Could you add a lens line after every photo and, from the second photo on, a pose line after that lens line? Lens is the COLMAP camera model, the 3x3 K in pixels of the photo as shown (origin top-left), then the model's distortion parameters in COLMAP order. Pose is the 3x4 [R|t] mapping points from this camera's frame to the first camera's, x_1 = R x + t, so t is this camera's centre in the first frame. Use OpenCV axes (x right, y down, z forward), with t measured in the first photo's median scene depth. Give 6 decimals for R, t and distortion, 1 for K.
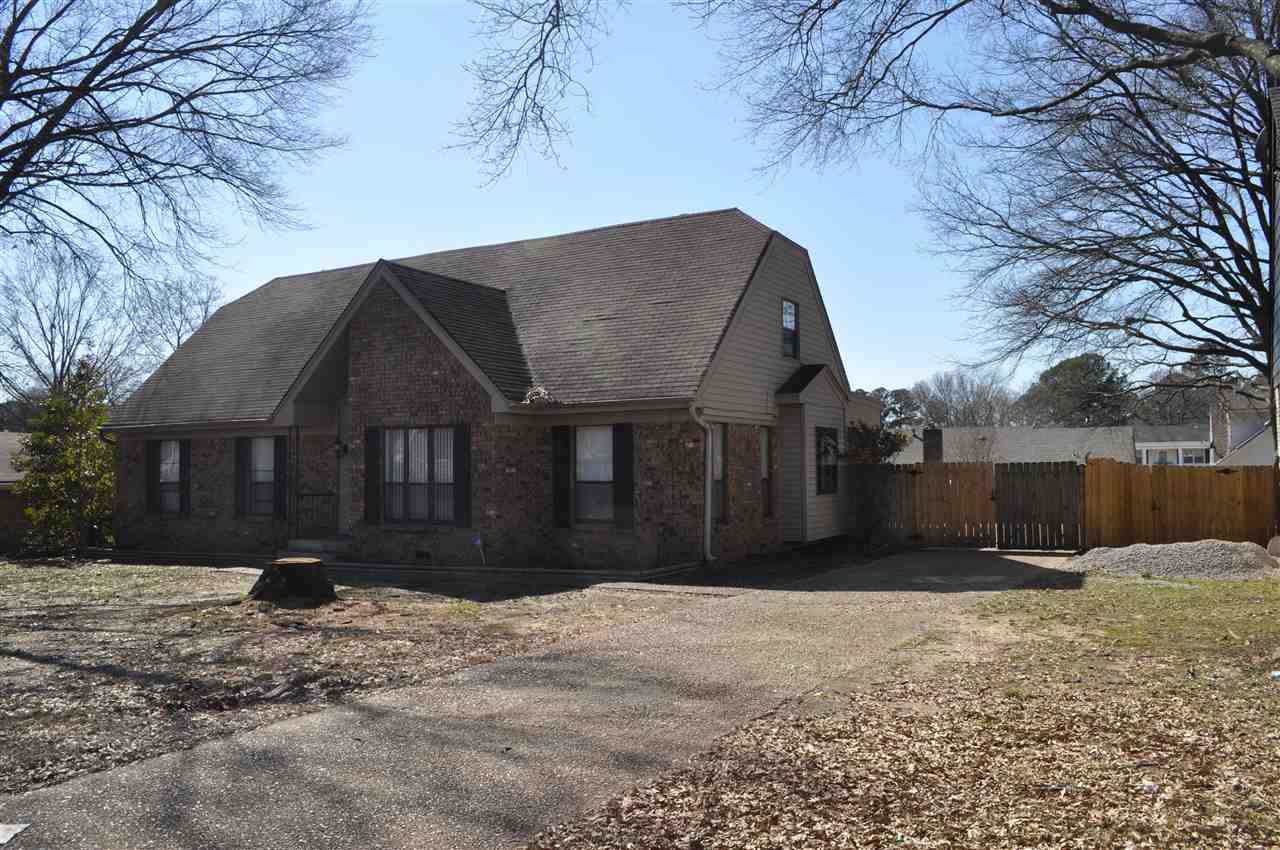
lens RADIAL K [[1004.9, 0, 641.8], [0, 1004.9, 424.3], [0, 0, 1]] dist [-0.062357, -0.004152]
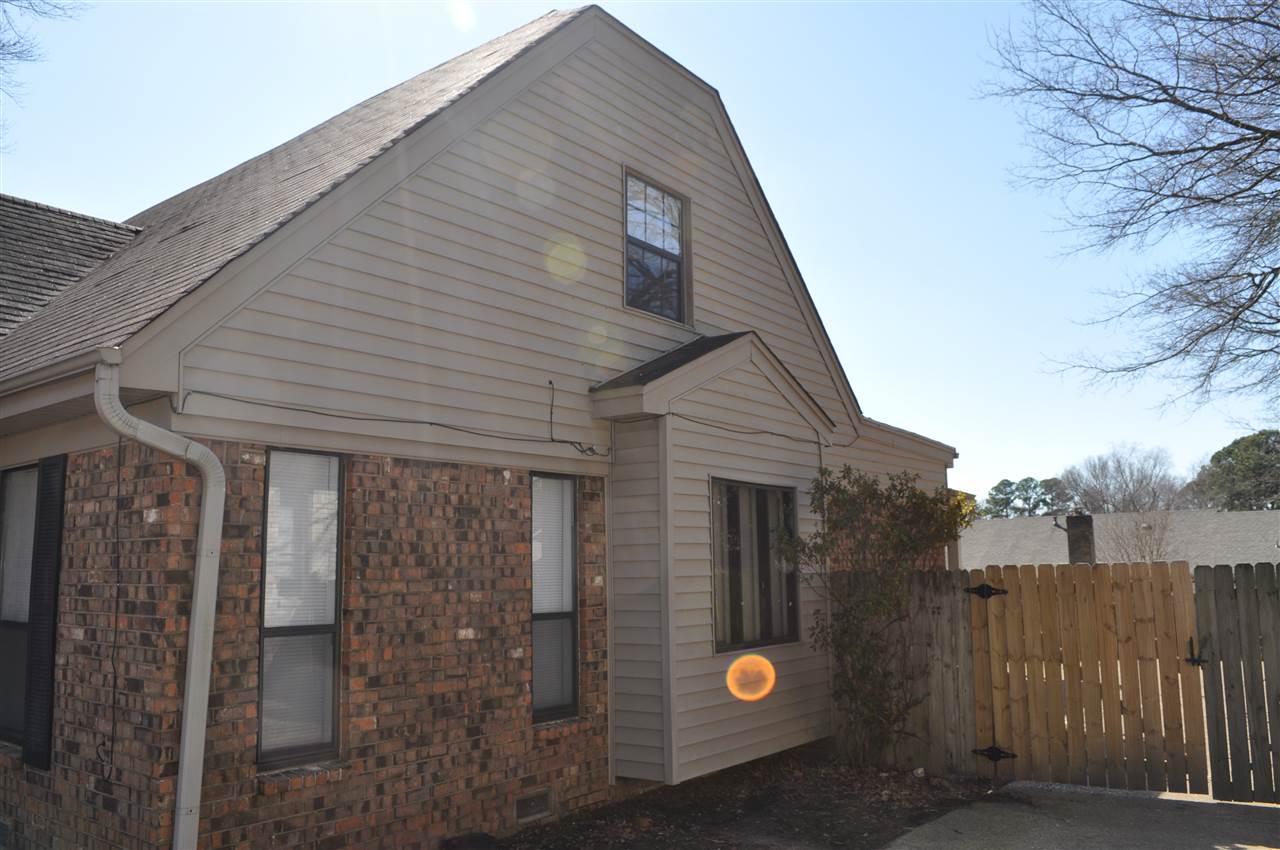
lens RADIAL K [[1004.9, 0, 637.3], [0, 1004.9, 423.9], [0, 0, 1]] dist [-0.062357, -0.004152]
pose [[0.989531, -0.025159, -0.142112, 0.198896], [0.011070, 0.995019, -0.099072, 0.020007], [0.143896, 0.096462, 0.984880, 0.596290]]
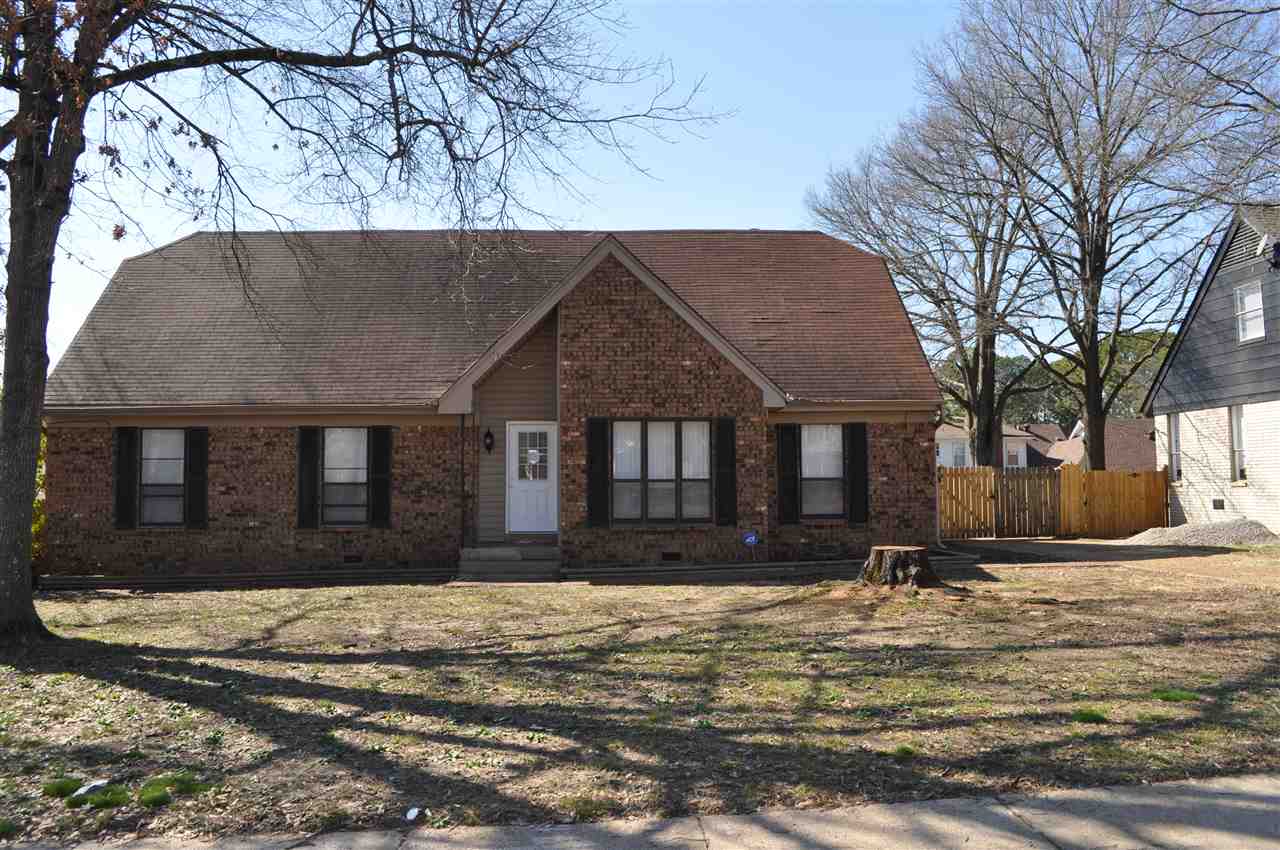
lens RADIAL K [[1004.9, 0, 640.2], [0, 1004.9, 424.9], [0, 0, 1]] dist [-0.062357, -0.004152]
pose [[0.843152, 0.031770, 0.536737, -0.666456], [-0.022344, 0.999461, -0.024059, 0.027415], [-0.537212, 0.008293, 0.843407, 0.201883]]
